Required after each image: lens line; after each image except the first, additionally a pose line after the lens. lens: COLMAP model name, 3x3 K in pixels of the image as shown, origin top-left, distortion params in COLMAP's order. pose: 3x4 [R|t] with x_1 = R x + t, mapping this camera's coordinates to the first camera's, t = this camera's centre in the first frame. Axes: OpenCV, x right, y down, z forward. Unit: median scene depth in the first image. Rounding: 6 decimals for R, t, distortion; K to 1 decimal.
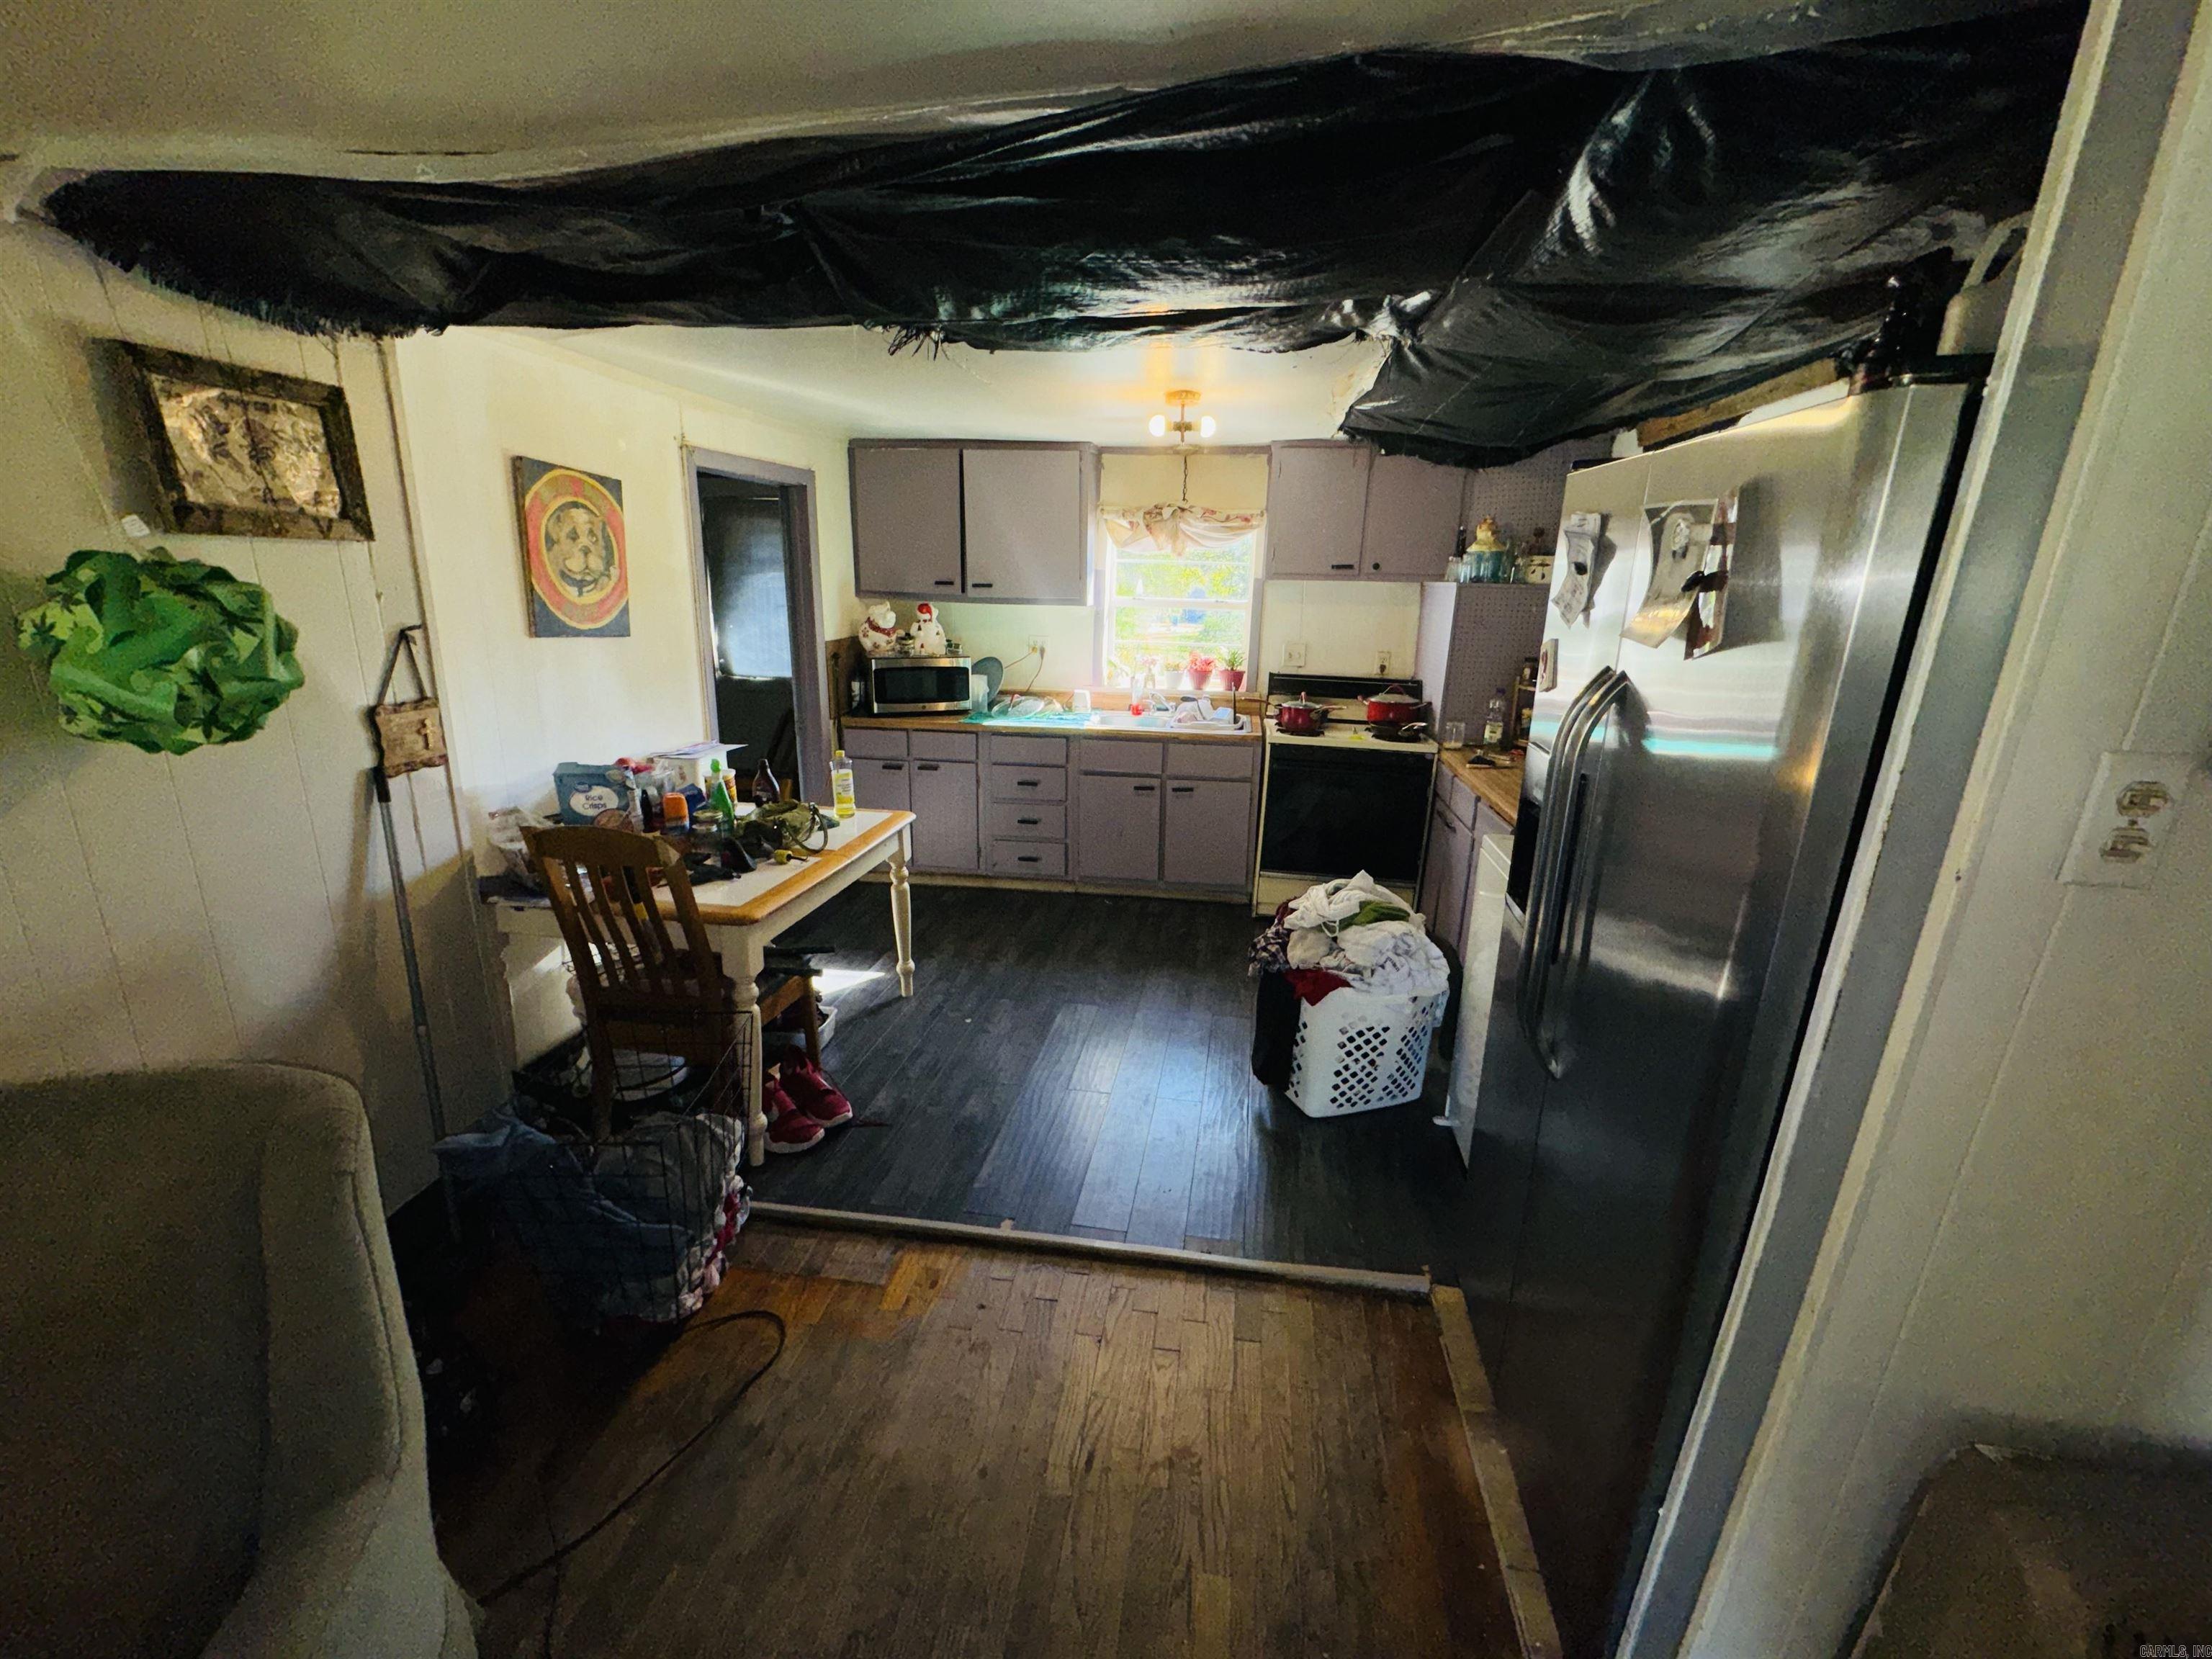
lens RADIAL K [[881.9, 0, 1104.6], [0, 881.9, 831.2], [0, 0, 1]] dist [-0.001113, -0.000034]
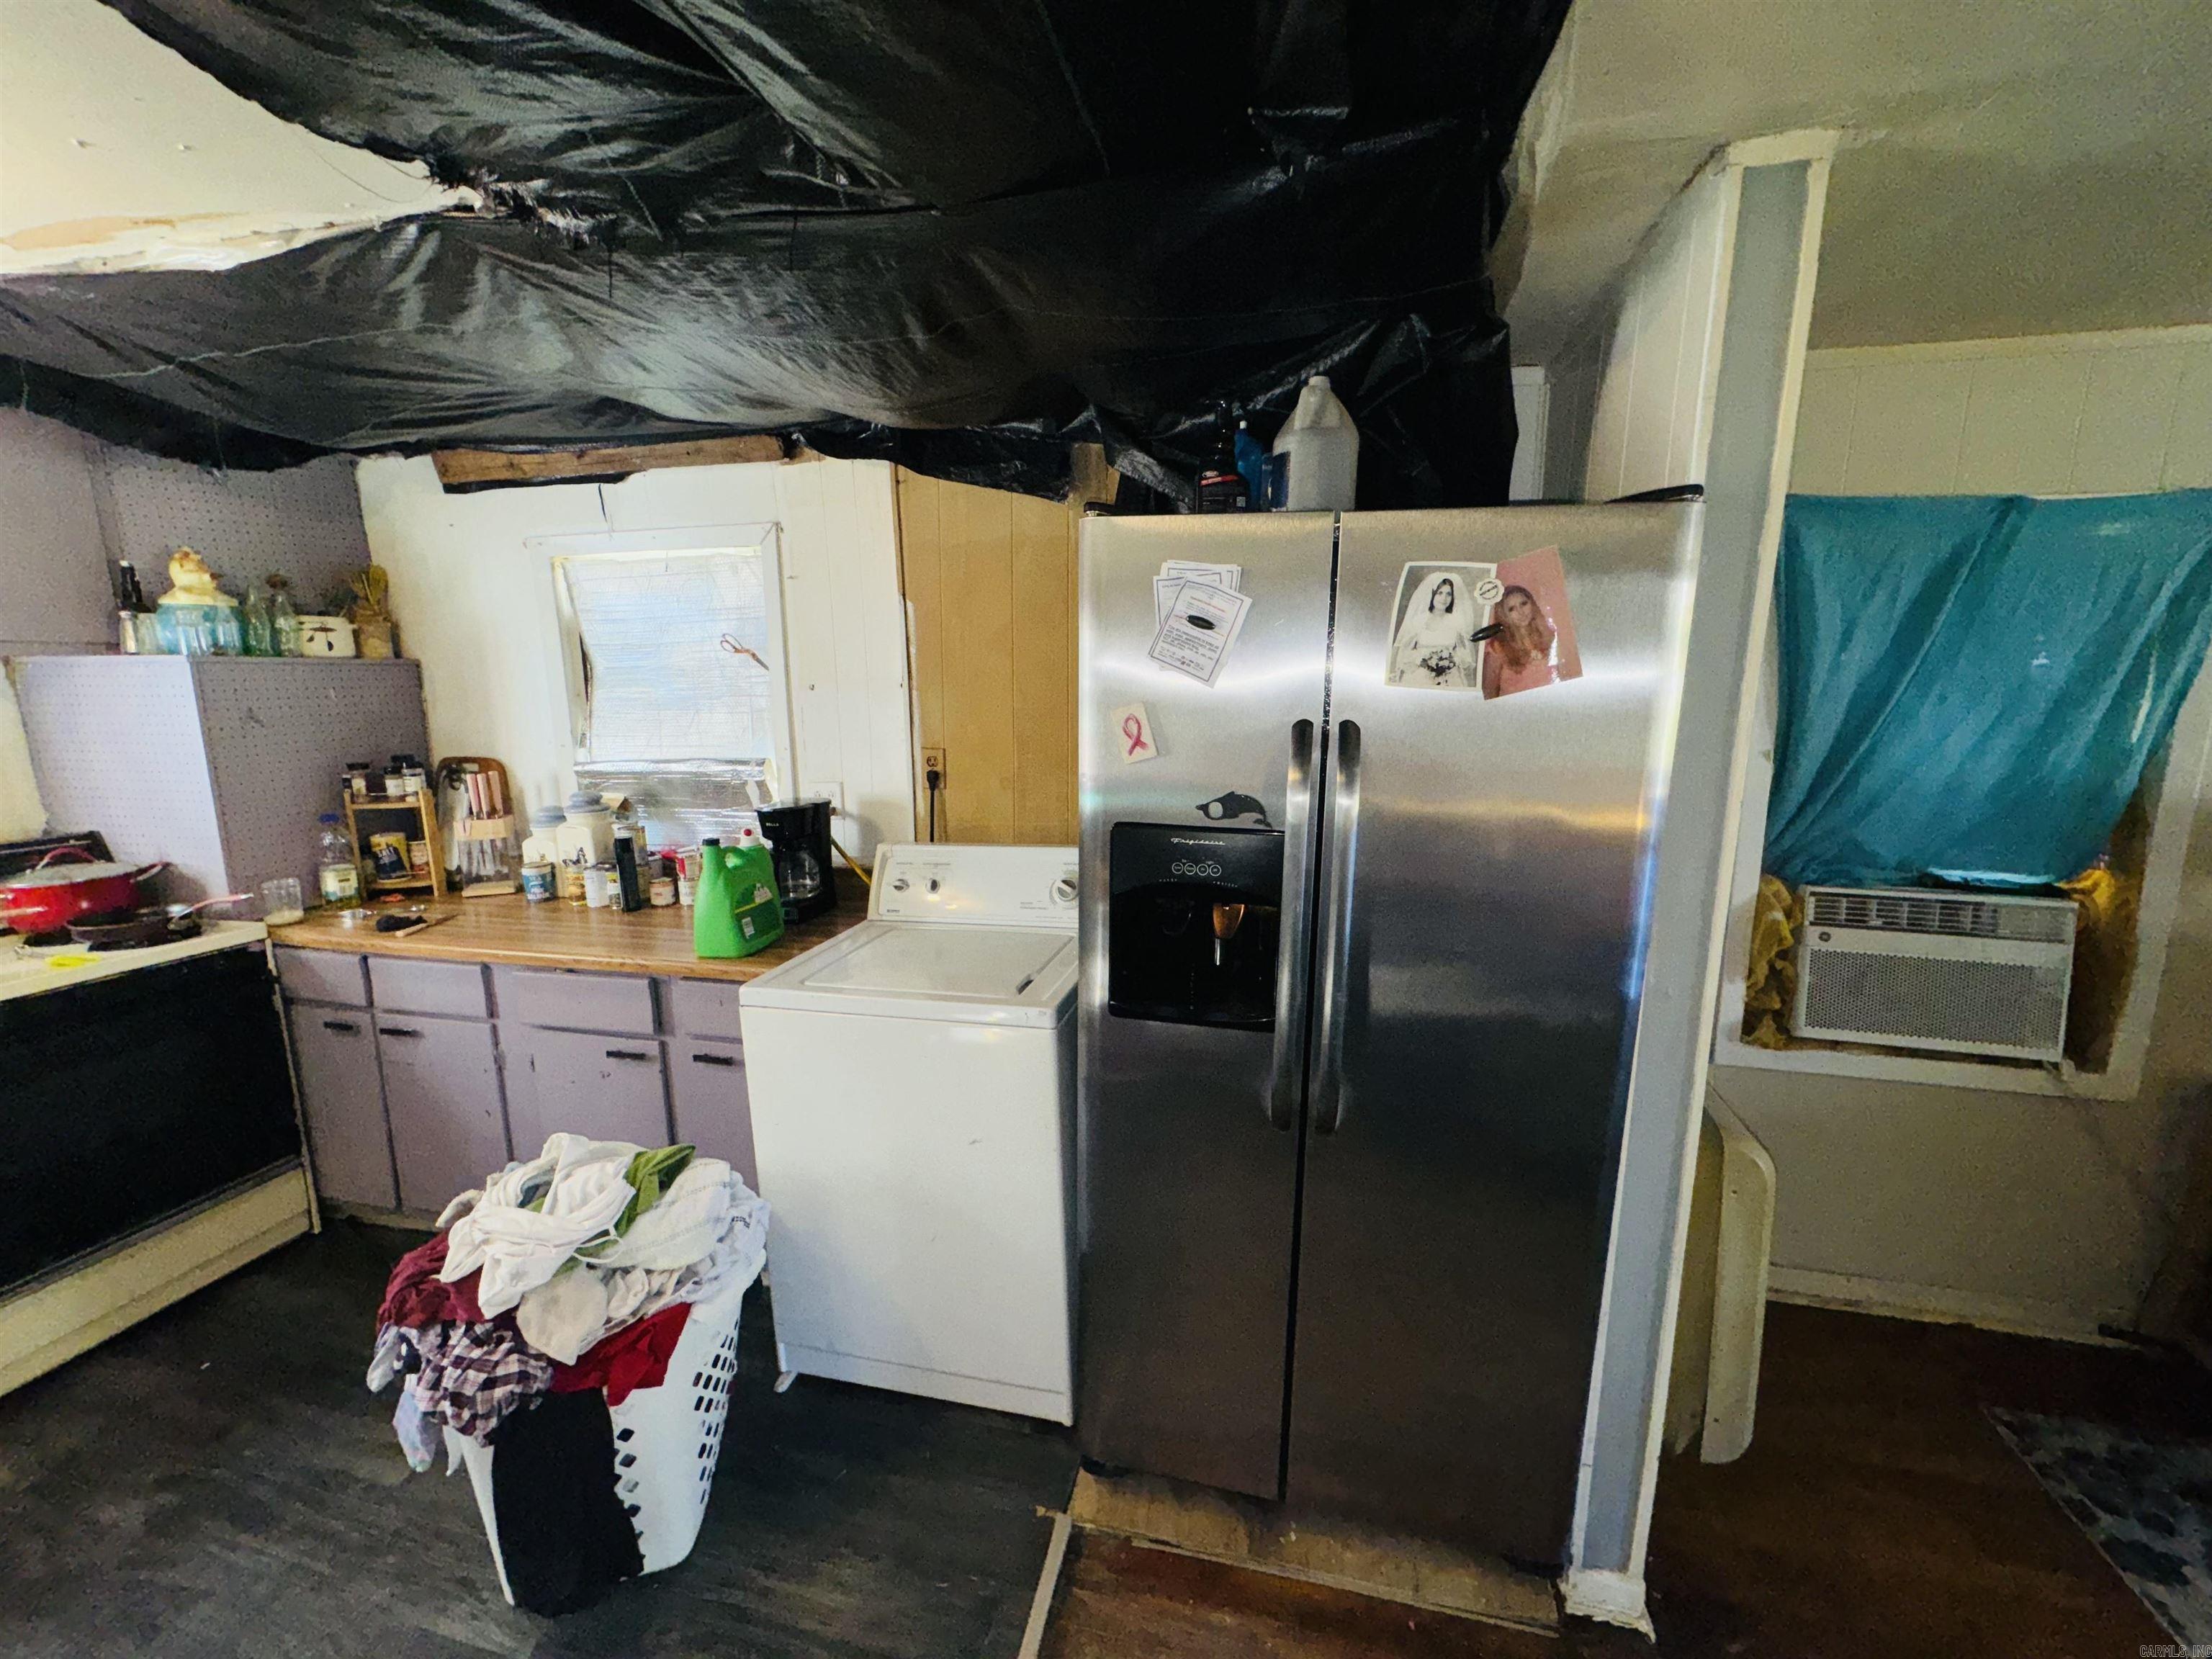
lens RADIAL K [[881.9, 0, 1104.6], [0, 881.9, 831.2], [0, 0, 1]] dist [-0.001113, -0.000034]
pose [[0.065762, -0.190859, 0.979412, -0.211136], [0.280631, 0.945457, 0.165400, -0.137995], [-0.957560, 0.263976, 0.115736, 0.538151]]
